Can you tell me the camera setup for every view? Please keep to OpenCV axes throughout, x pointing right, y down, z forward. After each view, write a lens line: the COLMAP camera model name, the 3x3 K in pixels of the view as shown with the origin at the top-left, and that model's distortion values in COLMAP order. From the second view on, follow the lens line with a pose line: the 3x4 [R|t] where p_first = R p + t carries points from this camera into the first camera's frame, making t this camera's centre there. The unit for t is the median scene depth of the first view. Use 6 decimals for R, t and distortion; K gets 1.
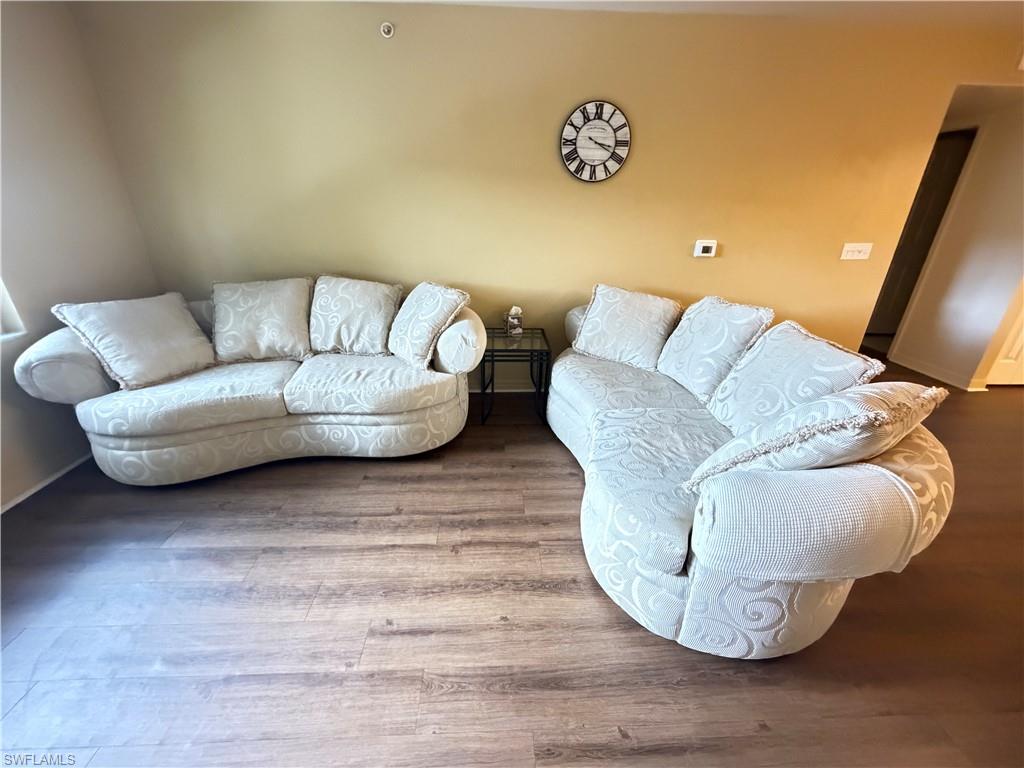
lens RADIAL K [[410.6, 0, 512.0], [0, 410.6, 384.0], [0, 0, 1]] dist [0.000239, -0.000032]
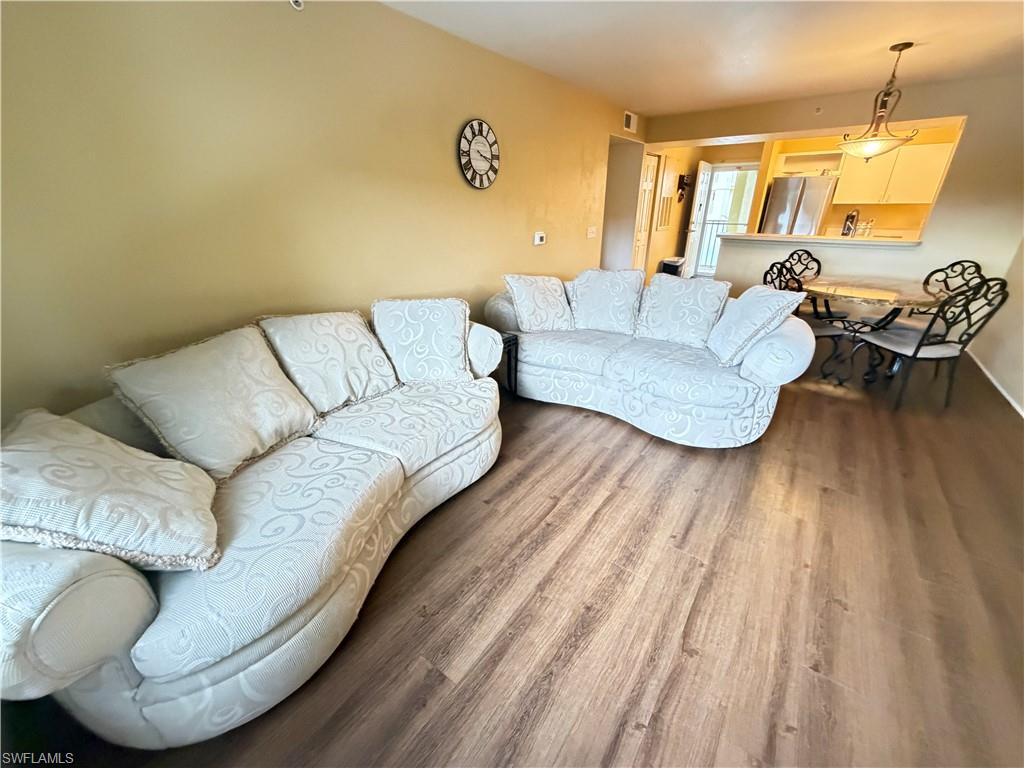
lens RADIAL K [[410.6, 0, 512.0], [0, 410.6, 384.0], [0, 0, 1]] dist [0.000239, -0.000032]
pose [[0.625676, -0.333428, 0.705235, -0.790101], [0.330091, 0.932287, 0.147923, -0.130733], [-0.706802, 0.140240, 0.693371, 0.229221]]
